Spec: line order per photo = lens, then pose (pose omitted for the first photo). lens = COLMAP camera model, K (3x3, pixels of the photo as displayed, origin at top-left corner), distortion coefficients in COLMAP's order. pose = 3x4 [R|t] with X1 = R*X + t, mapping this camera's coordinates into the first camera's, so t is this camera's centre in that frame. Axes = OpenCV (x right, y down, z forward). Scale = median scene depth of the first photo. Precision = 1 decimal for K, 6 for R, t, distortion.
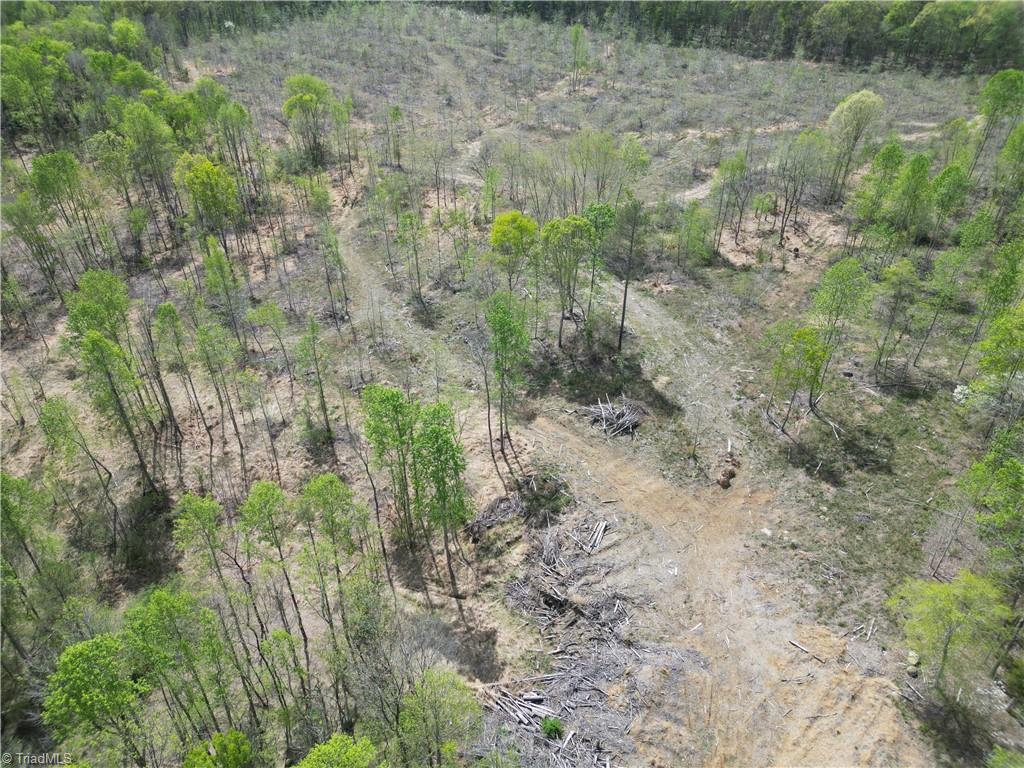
lens RADIAL K [[717.1, 0, 501.1], [0, 717.1, 382.4], [0, 0, 1]] dist [0.076572, -0.070159]
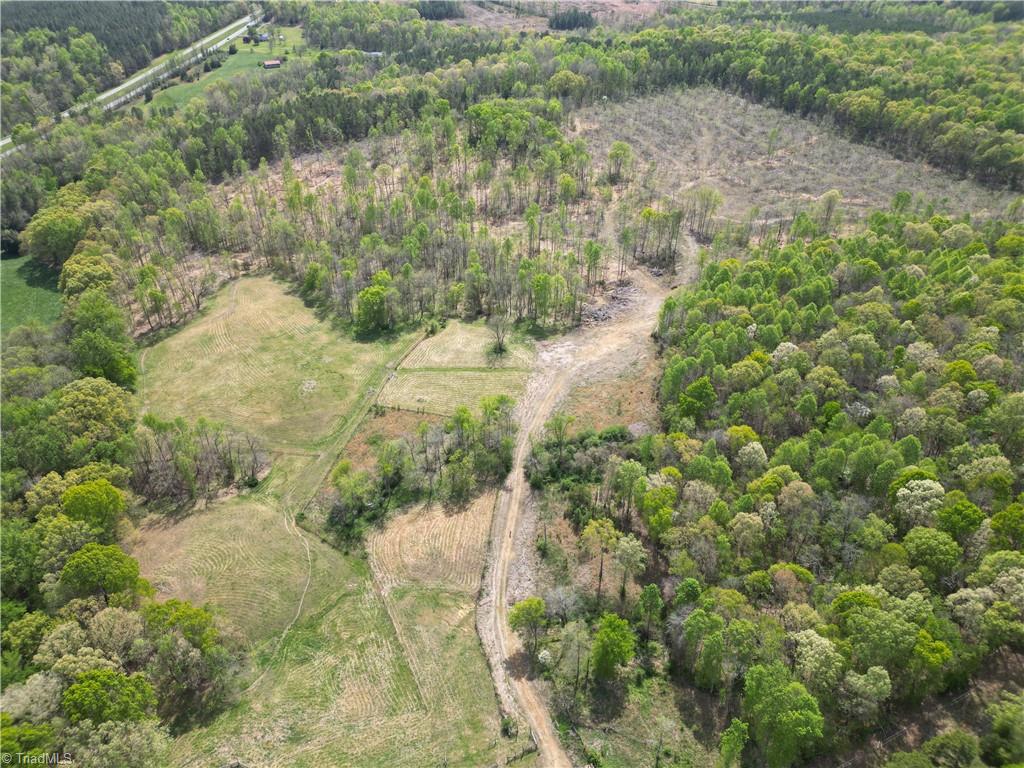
lens RADIAL K [[717.1, 0, 501.1], [0, 717.1, 382.4], [0, 0, 1]] dist [0.076572, -0.070159]
pose [[0.880880, 0.271266, -0.387898, 1.243607], [-0.273454, 0.960546, 0.050741, 0.737354], [0.386358, 0.061376, 0.920305, -3.046803]]
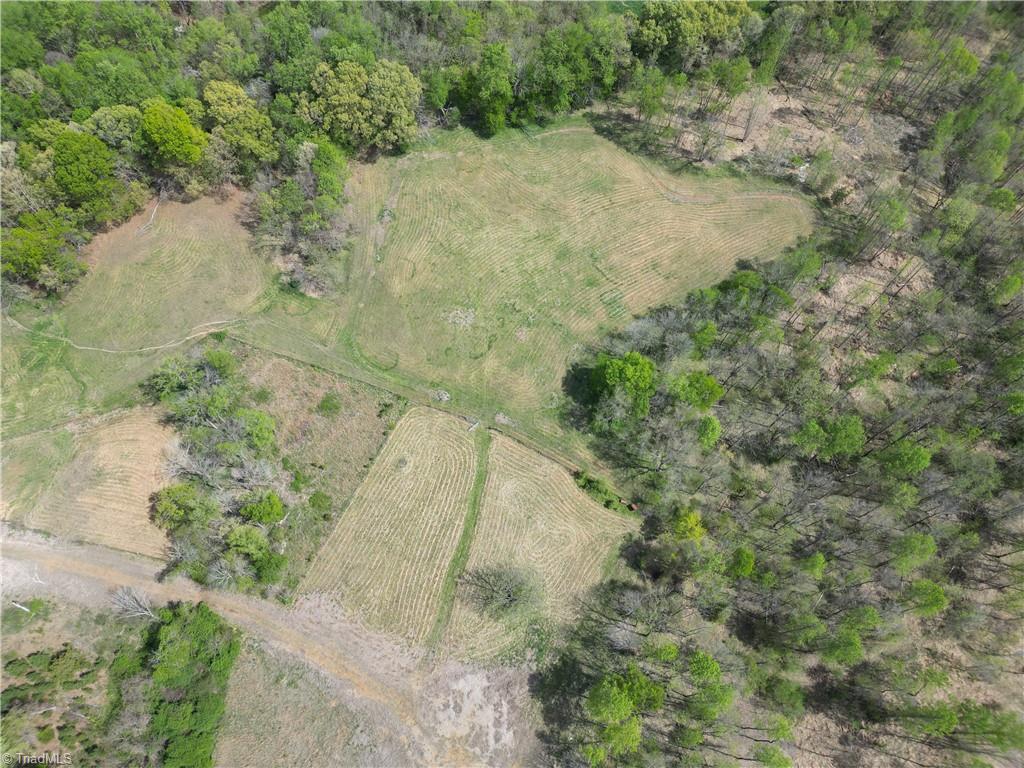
lens RADIAL K [[717.1, 0, 501.1], [0, 717.1, 382.4], [0, 0, 1]] dist [0.076572, -0.070159]
pose [[-0.561424, 0.746426, -0.357283, 0.032747], [-0.490585, 0.047488, 0.870099, -1.081874], [0.666431, 0.663772, 0.339525, -0.750758]]
